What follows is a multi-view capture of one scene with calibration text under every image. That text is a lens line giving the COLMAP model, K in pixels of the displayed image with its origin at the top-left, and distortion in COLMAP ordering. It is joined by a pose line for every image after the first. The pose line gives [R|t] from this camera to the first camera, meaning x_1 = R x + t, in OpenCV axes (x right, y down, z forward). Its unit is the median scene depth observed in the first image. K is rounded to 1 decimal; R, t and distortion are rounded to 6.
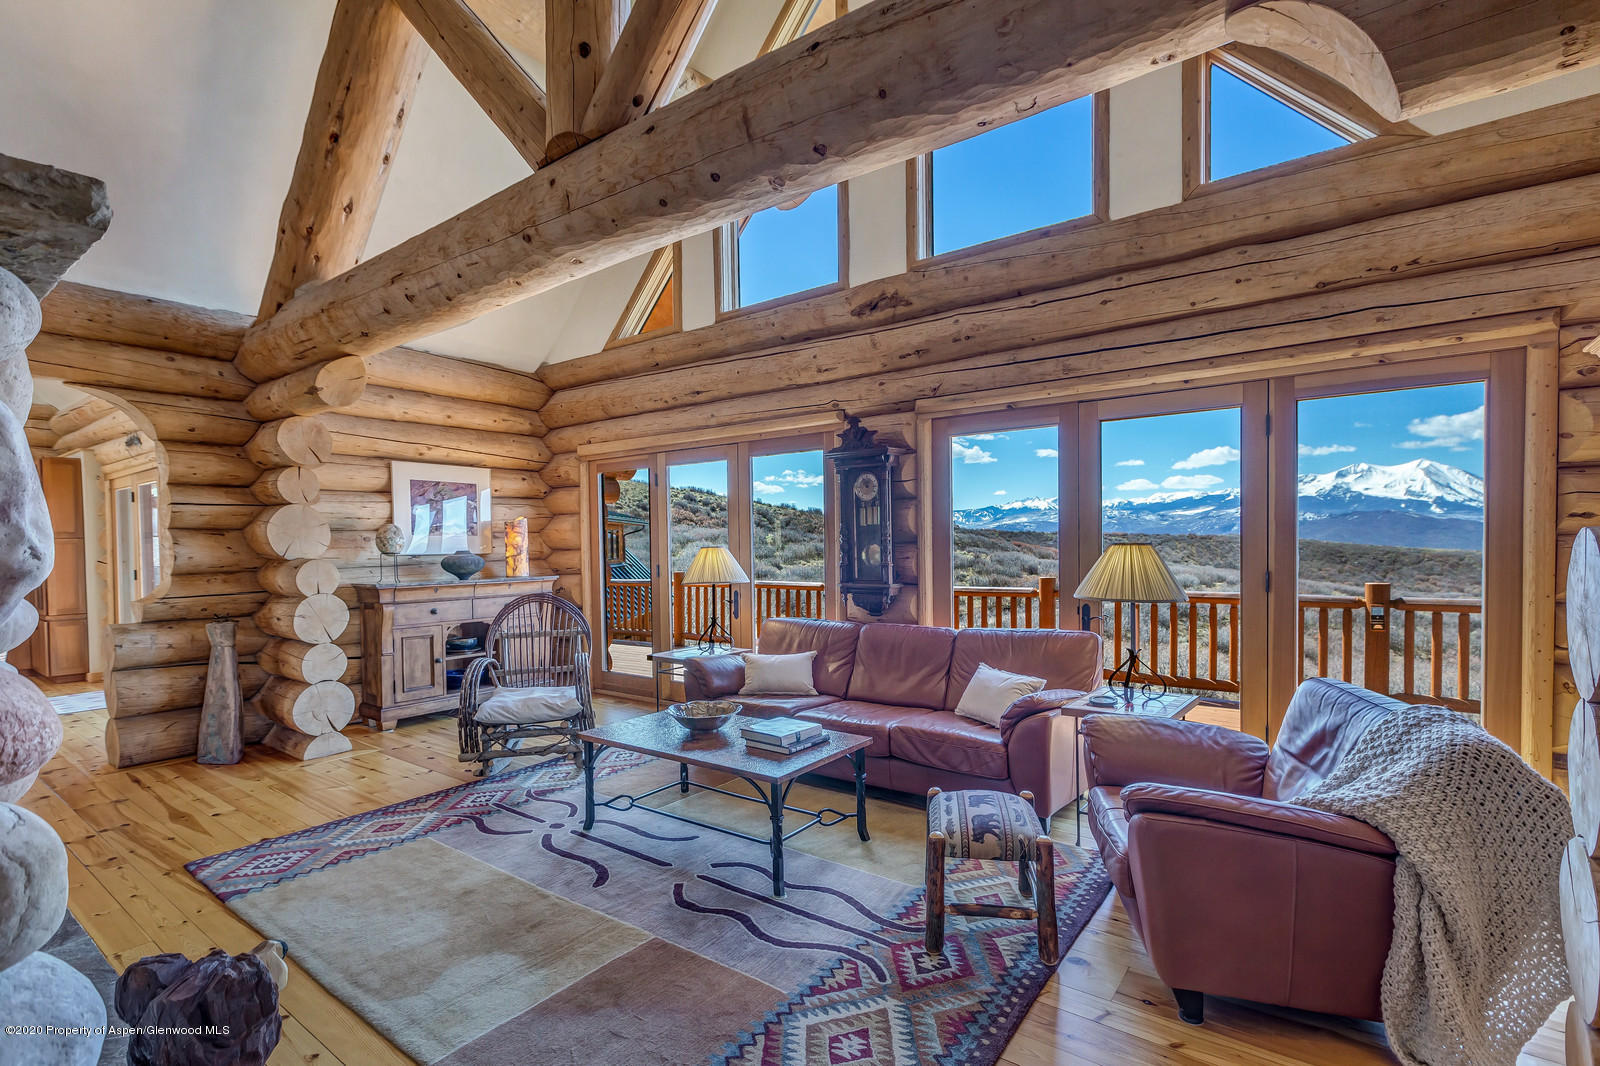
lens RADIAL K [[749.3, 0, 815.1], [0, 749.3, 573.5], [0, 0, 1]] dist [0.016951, -0.000937]
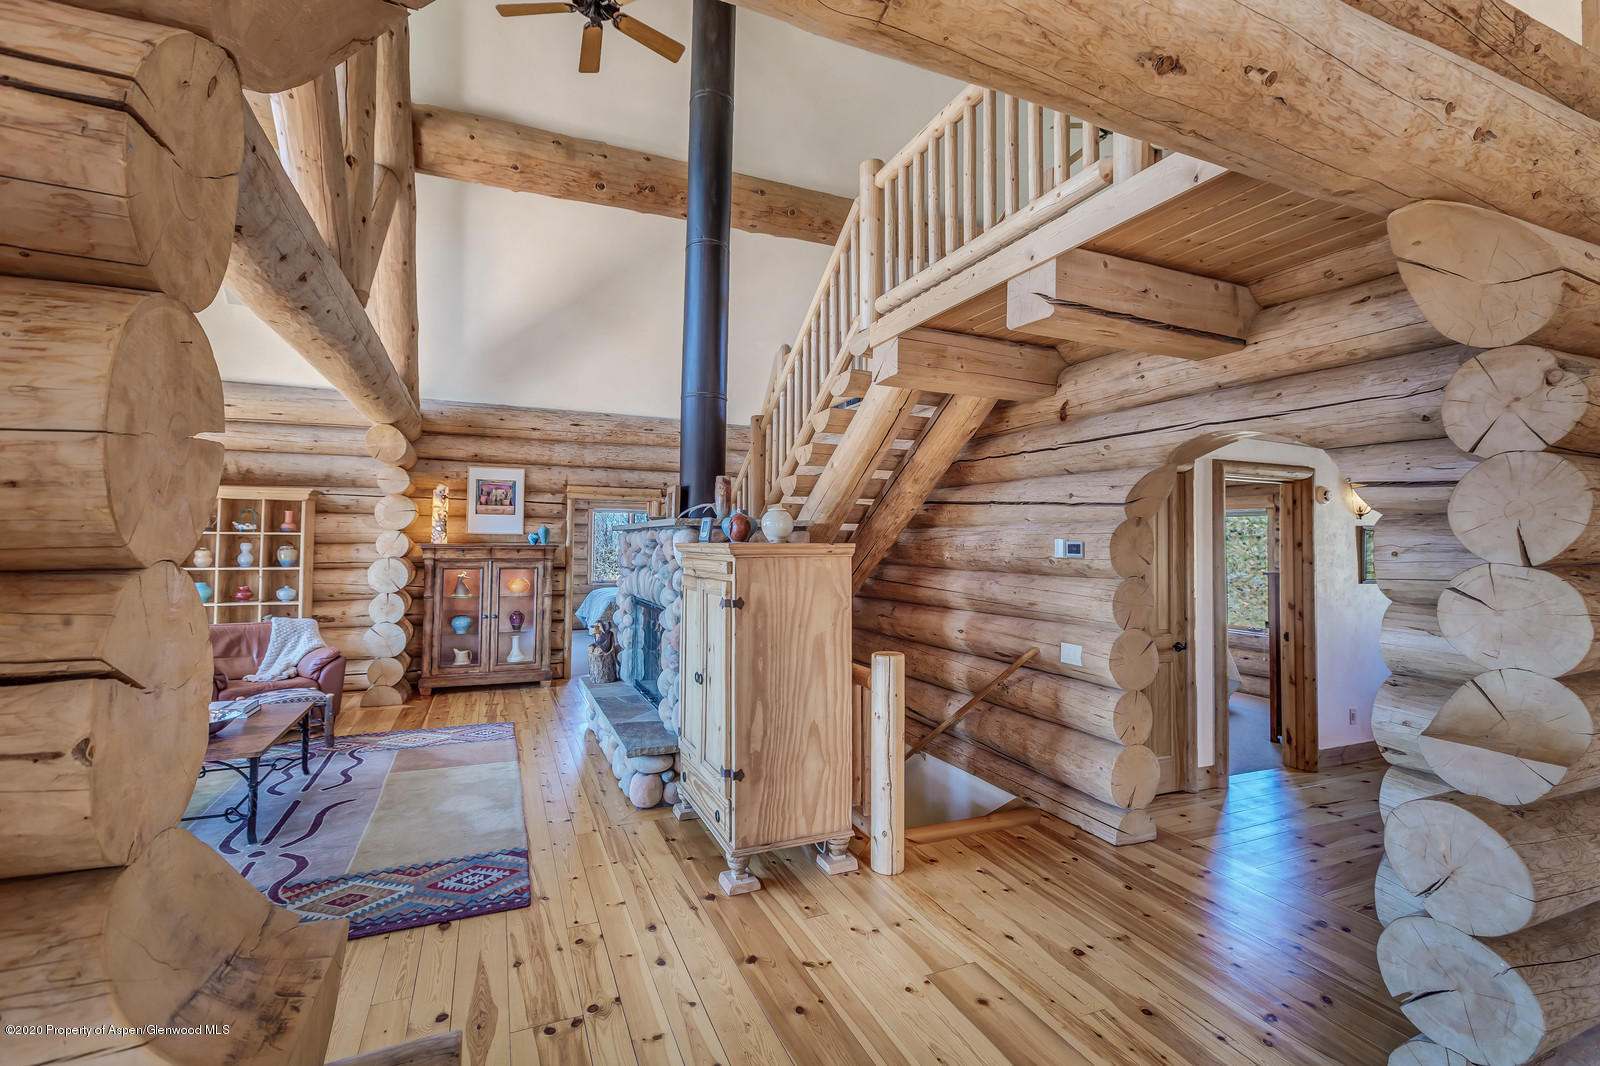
lens RADIAL K [[720.6, 0, 798.3], [0, 720.6, 529.5], [0, 0, 1]] dist [0.002713, -0.000618]
pose [[-0.857166, 0.016332, 0.514781, -1.557913], [0.031003, 0.999321, 0.019918, -0.089982], [-0.514106, 0.033033, -0.857091, 1.550816]]
